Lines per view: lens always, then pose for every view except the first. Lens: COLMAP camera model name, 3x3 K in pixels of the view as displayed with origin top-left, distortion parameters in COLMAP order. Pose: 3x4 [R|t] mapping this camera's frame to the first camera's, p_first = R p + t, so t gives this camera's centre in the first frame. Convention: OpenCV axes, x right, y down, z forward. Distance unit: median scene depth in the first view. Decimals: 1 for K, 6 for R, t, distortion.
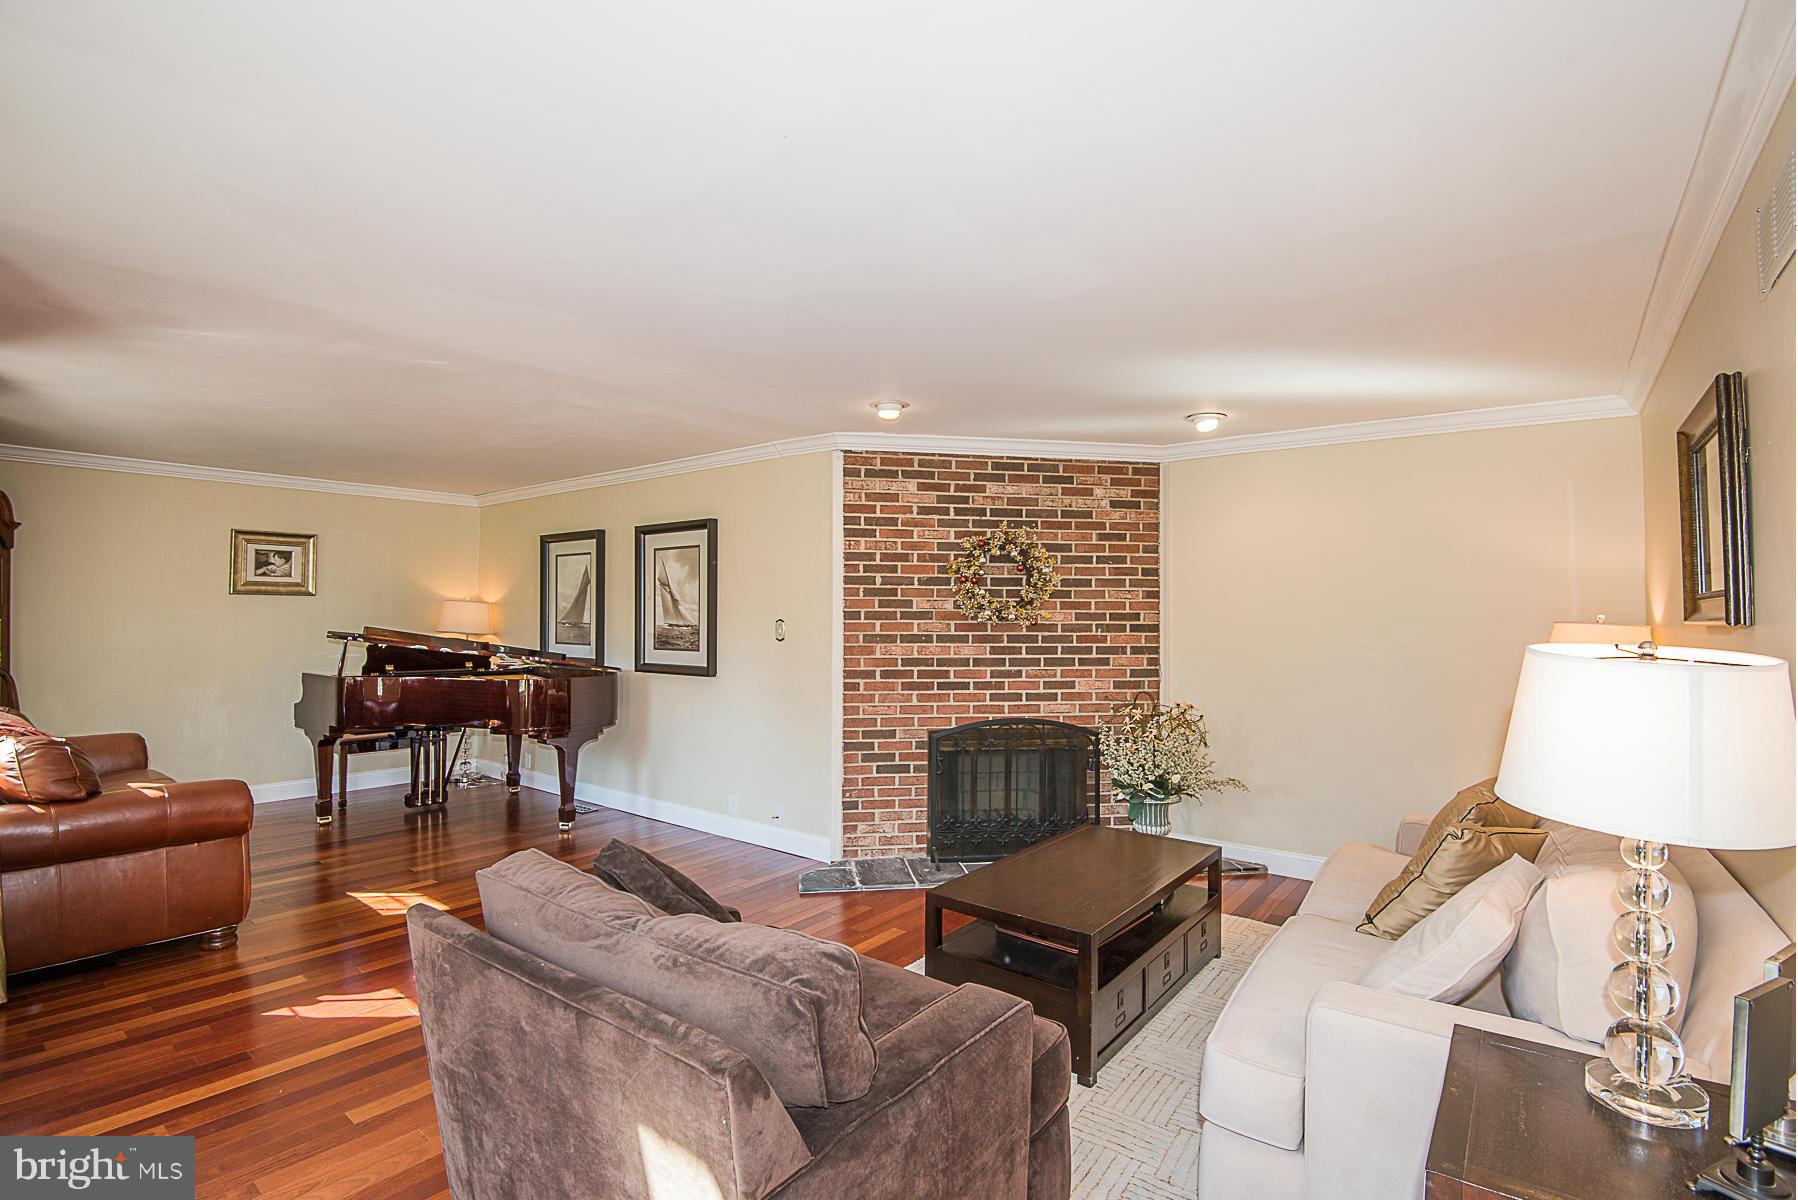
lens RADIAL K [[843.8, 0, 899.0], [0, 843.8, 600.0], [0, 0, 1]] dist [-0.004664, -0.024443]
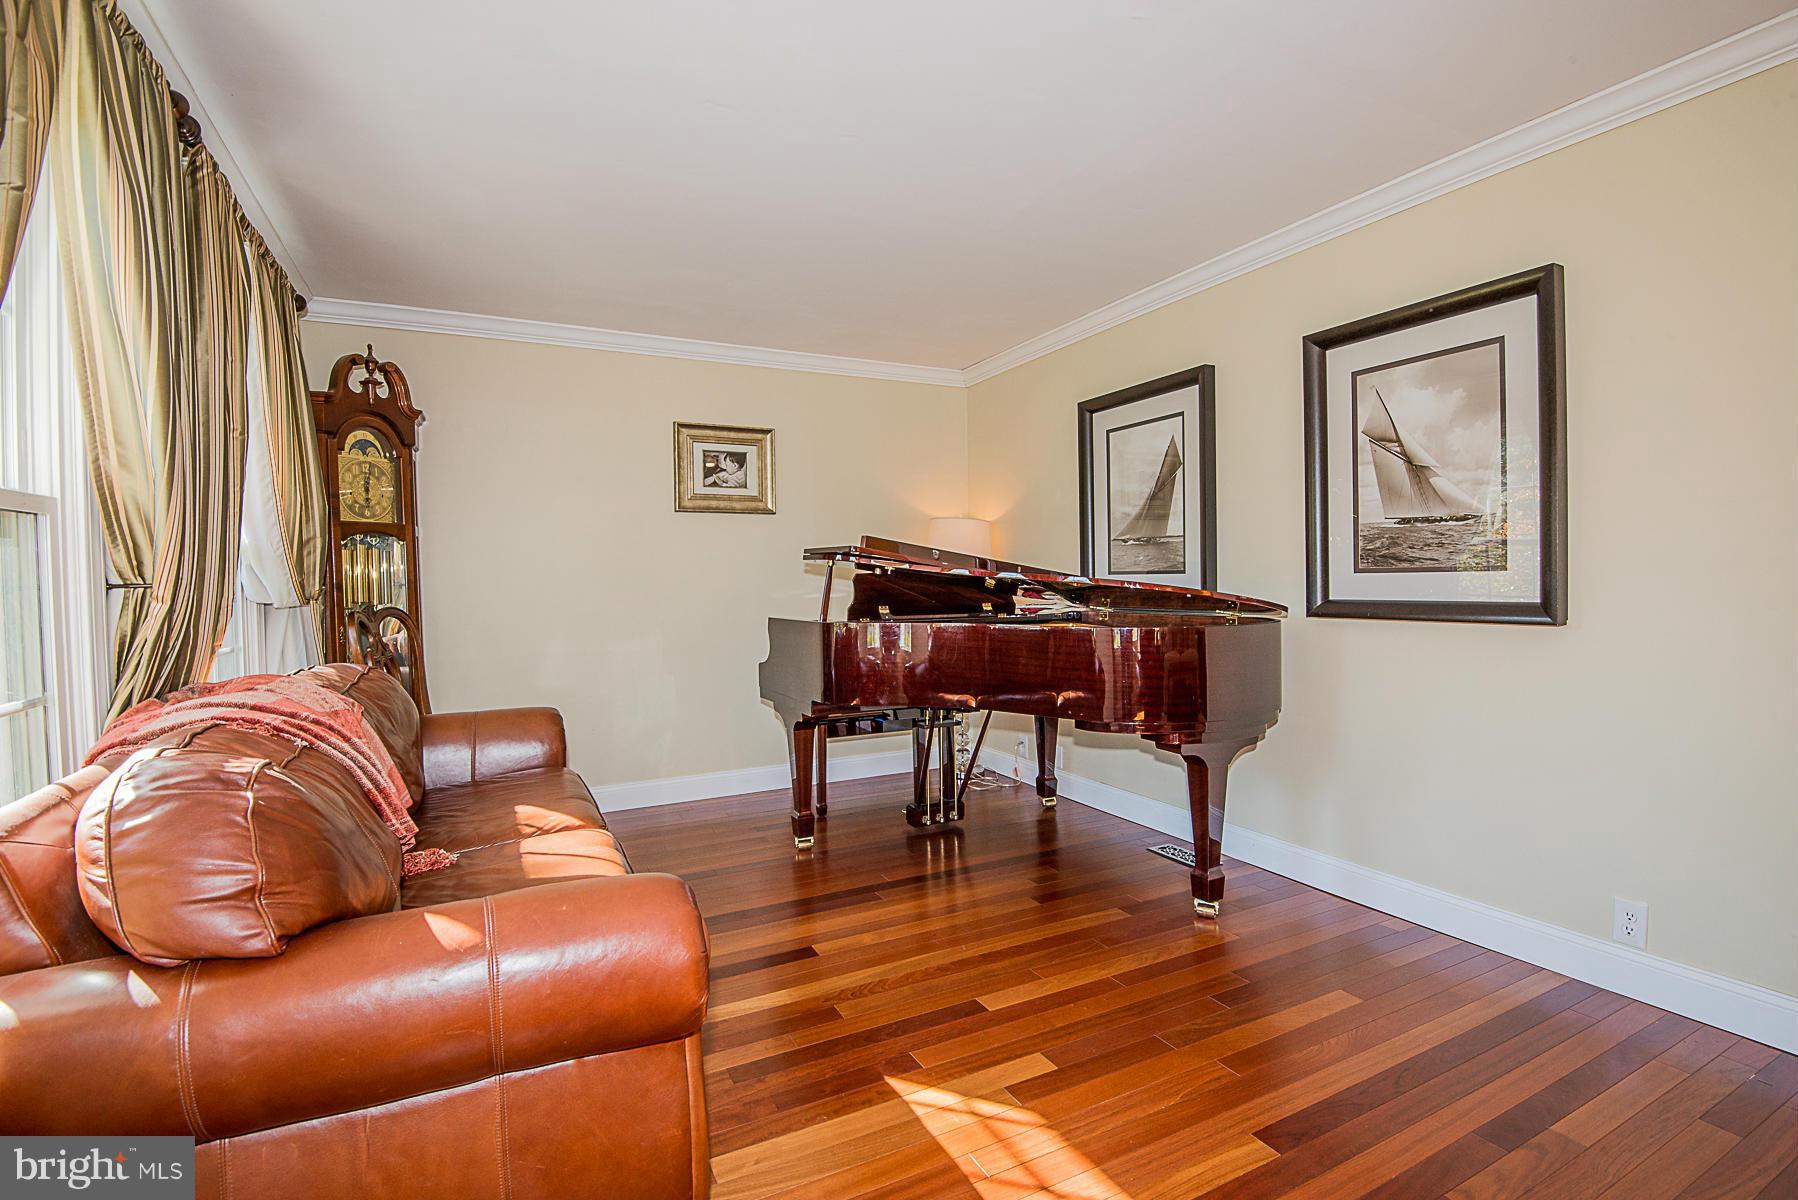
lens RADIAL K [[834.0, 0, 901.8], [0, 834.0, 595.0], [0, 0, 1]] dist [0.046103, -0.028347]
pose [[0.908301, -0.010397, -0.418187, -0.319580], [0.027094, 0.999054, 0.034012, 0.046575], [0.417438, -0.042223, 0.907724, 0.416366]]
